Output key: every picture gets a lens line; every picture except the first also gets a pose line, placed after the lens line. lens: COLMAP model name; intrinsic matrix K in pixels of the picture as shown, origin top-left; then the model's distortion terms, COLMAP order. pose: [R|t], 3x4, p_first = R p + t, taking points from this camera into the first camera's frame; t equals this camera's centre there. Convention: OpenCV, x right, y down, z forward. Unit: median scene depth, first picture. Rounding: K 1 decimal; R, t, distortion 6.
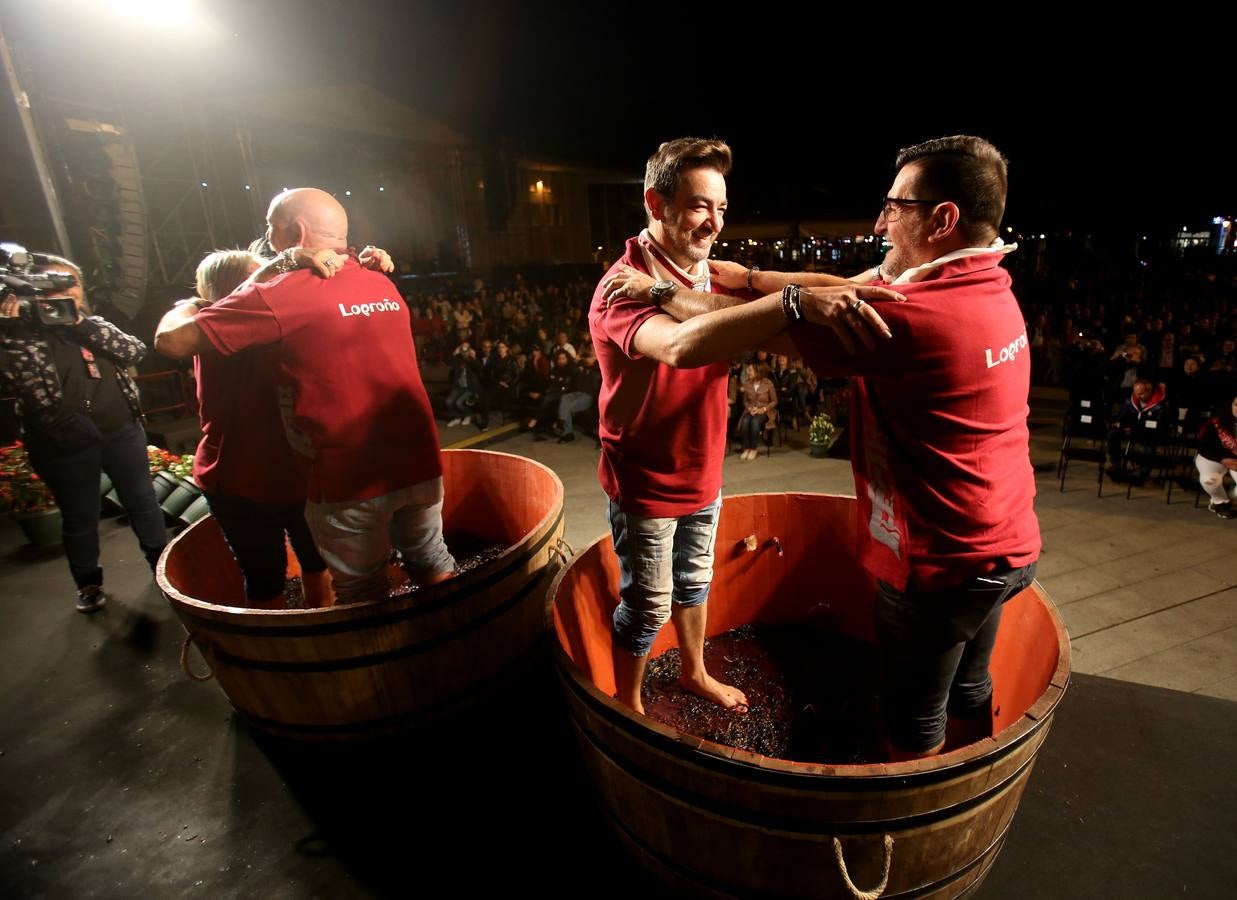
lens RADIAL K [[630.1, 0, 695.1], [0, 630.1, 427.1], [0, 0, 1]] dist [-0.043930, 0.005170]
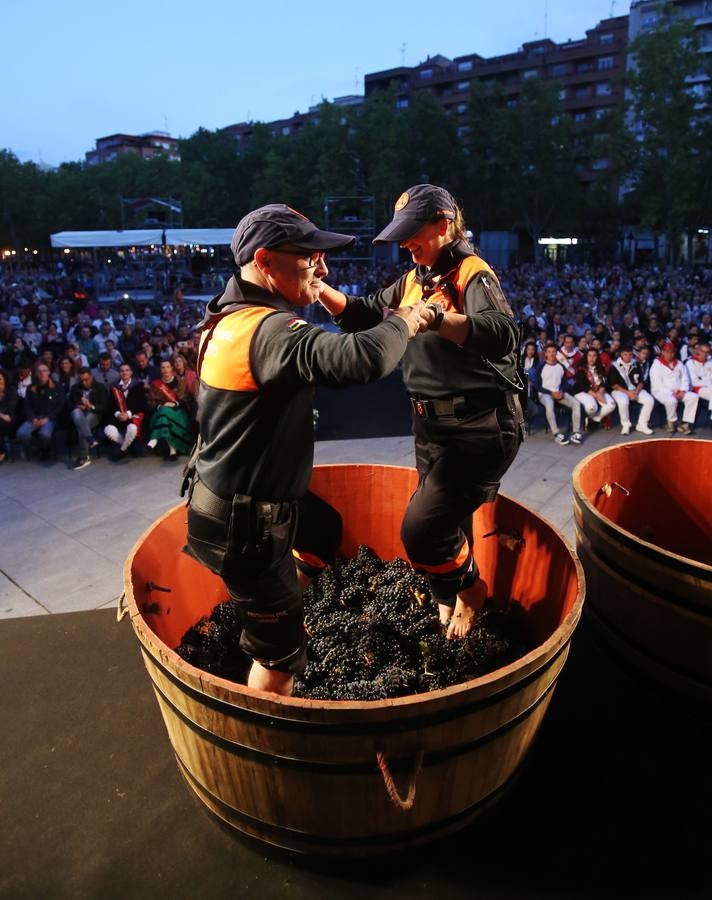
lens RADIAL K [[581.3, 0, 373.0], [0, 581.3, 369.9], [0, 0, 1]] dist [-0.072633, 0.031900]
pose [[0.836809, -0.094632, 0.539255, -0.703085], [0.138515, 0.989499, -0.041302, -0.053333], [-0.529684, 0.109257, 0.841129, 0.228299]]
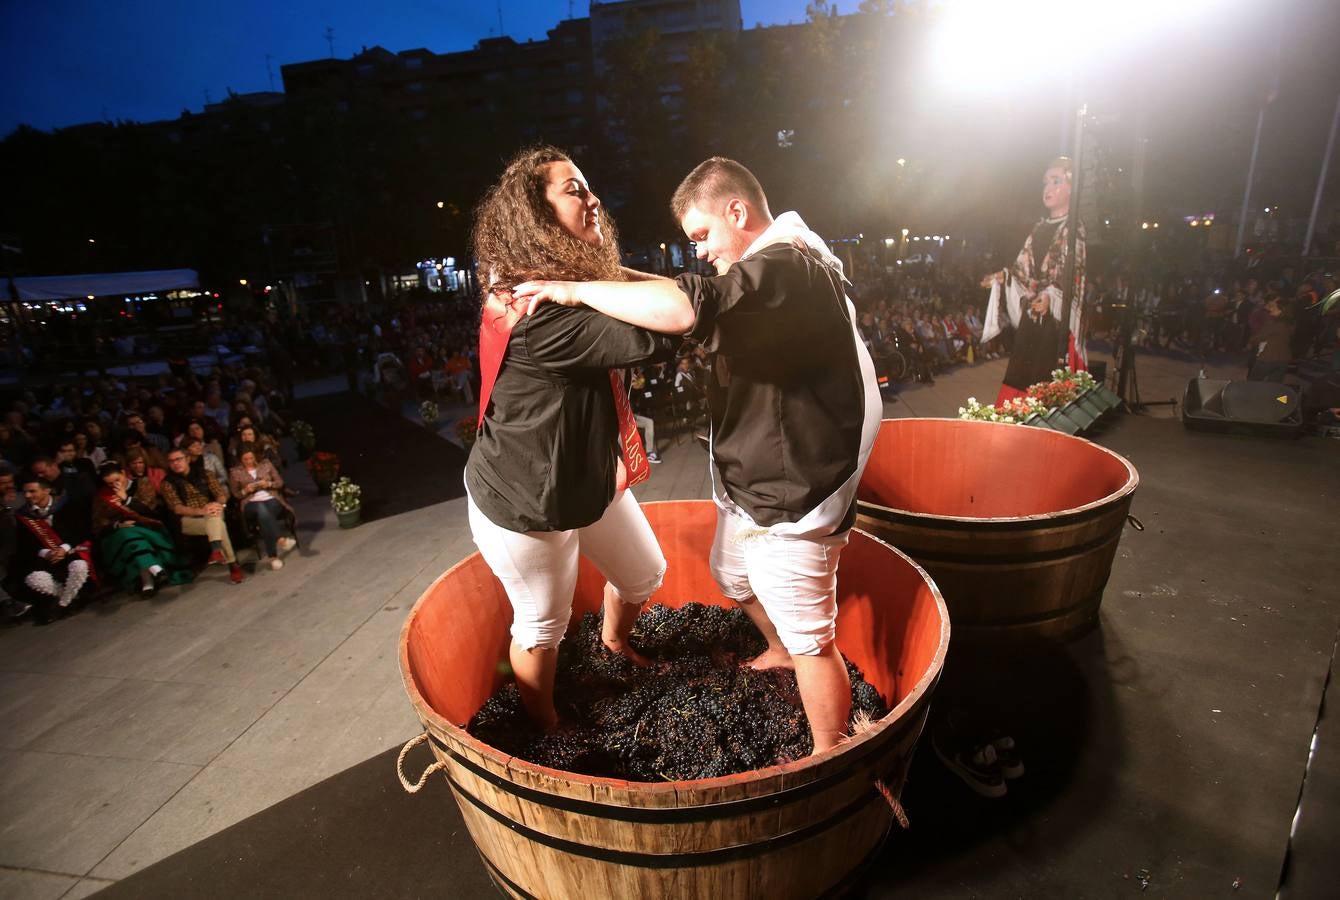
lens RADIAL K [[637.9, 0, 670.0], [0, 637.9, 434.9], [0, 0, 1]] dist [-0.053834, 0.016400]
pose [[0.479217, -0.235480, 0.845518, -0.867390], [0.291816, 0.951281, 0.099542, -0.093761], [-0.827765, 0.199033, 0.524587, 0.455670]]
